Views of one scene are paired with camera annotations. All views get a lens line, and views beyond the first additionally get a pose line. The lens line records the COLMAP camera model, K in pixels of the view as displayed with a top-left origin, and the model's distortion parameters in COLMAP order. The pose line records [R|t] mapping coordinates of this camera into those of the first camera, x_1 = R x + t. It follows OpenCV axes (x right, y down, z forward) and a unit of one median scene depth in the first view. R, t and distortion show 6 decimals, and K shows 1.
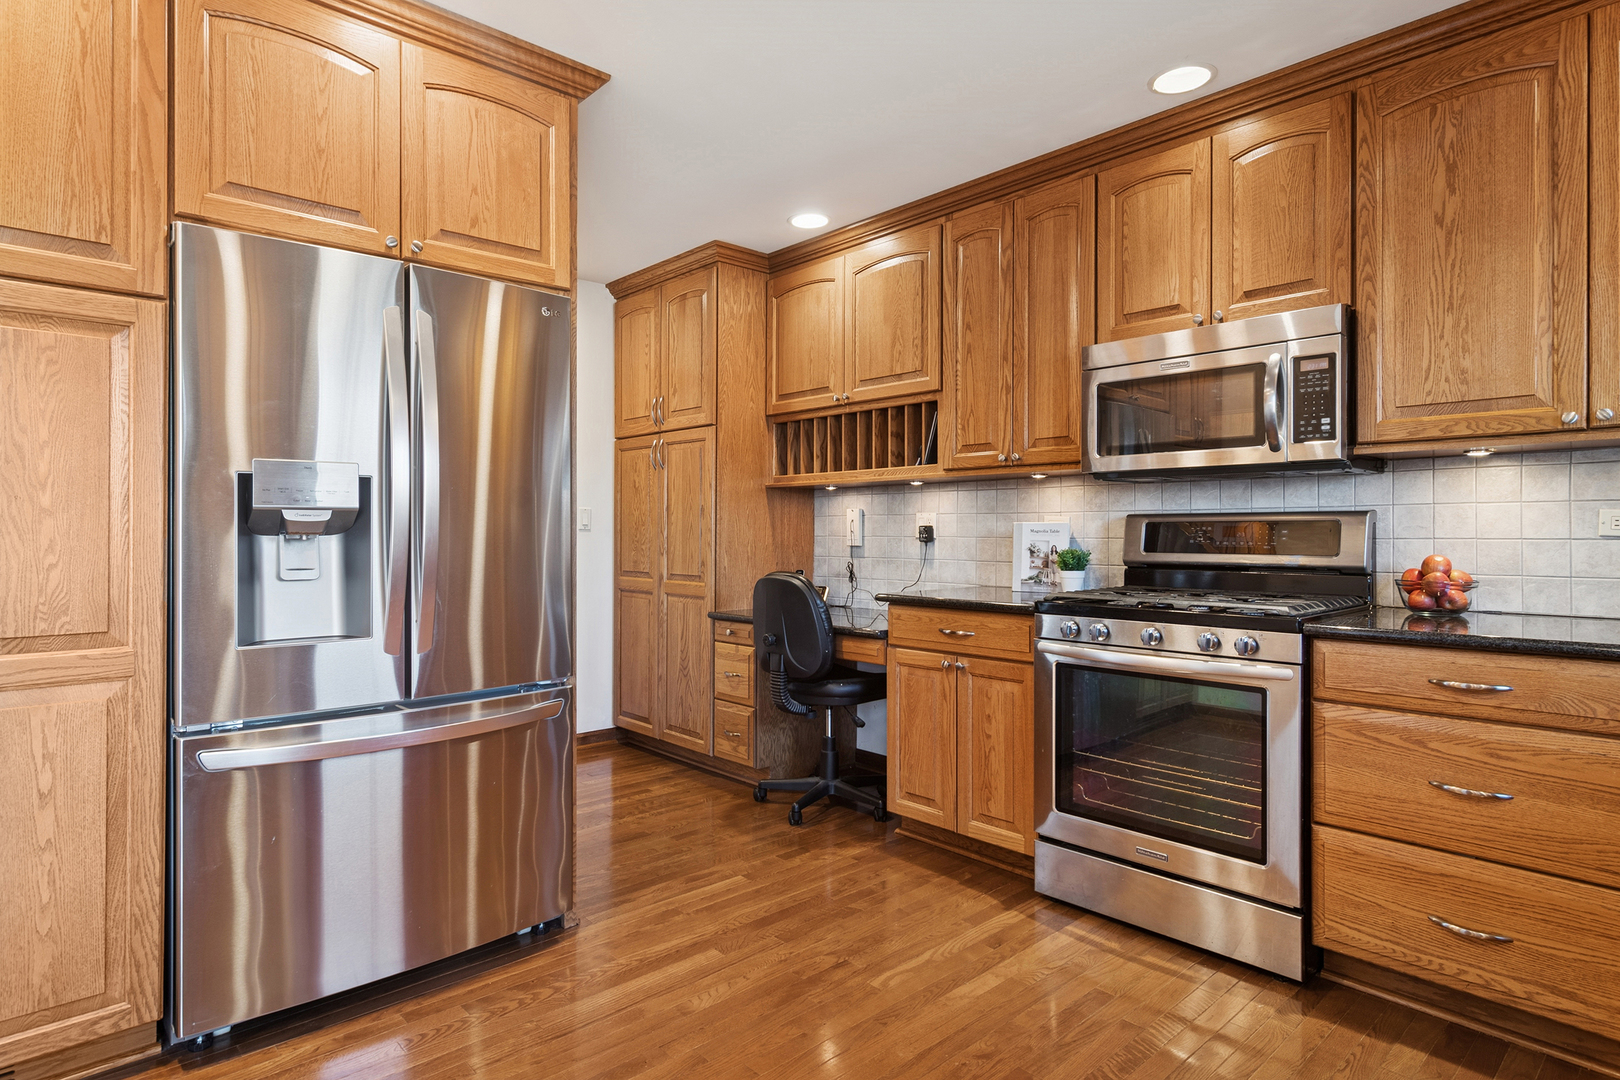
lens RADIAL K [[875.2, 0, 809.3], [0, 875.2, 529.6], [0, 0, 1]] dist [0.000298, -0.000577]
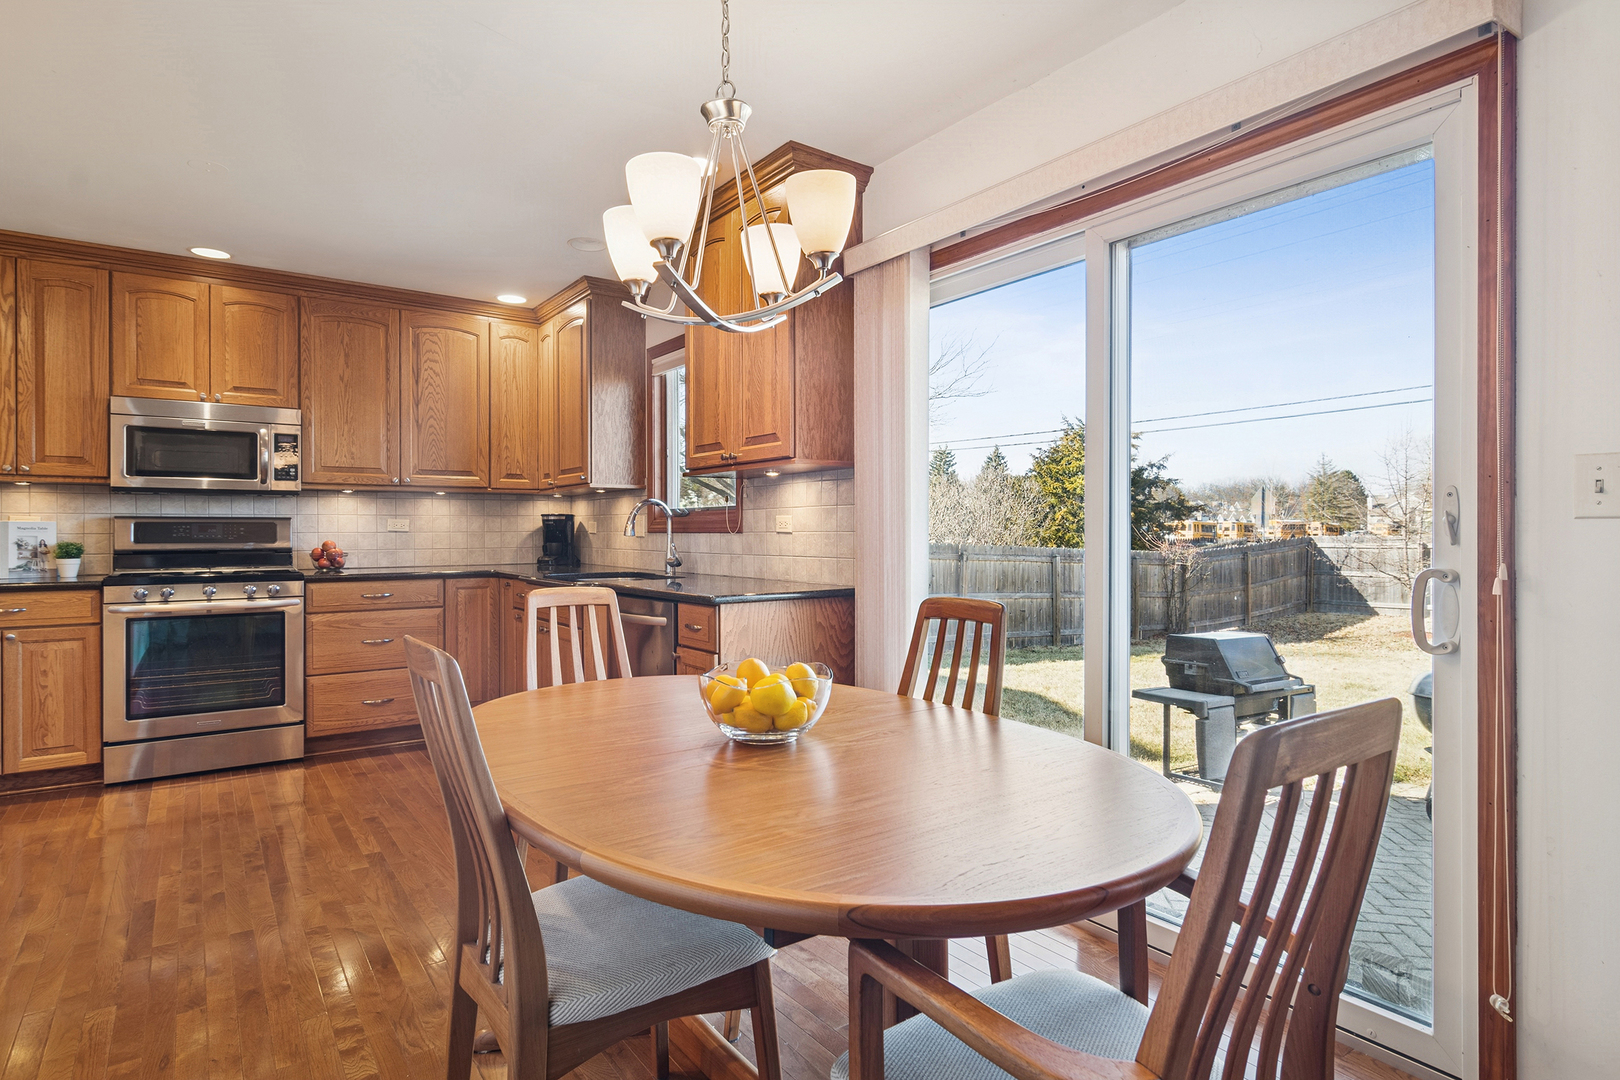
lens RADIAL K [[875.2, 0, 809.3], [0, 875.2, 535.8], [0, 0, 1]] dist [0.000298, -0.000577]
pose [[0.129239, -0.004637, 0.991603, -1.115400], [-0.000163, 0.999989, 0.004698, 0.008492], [-0.991613, -0.000769, 0.129237, -0.342507]]
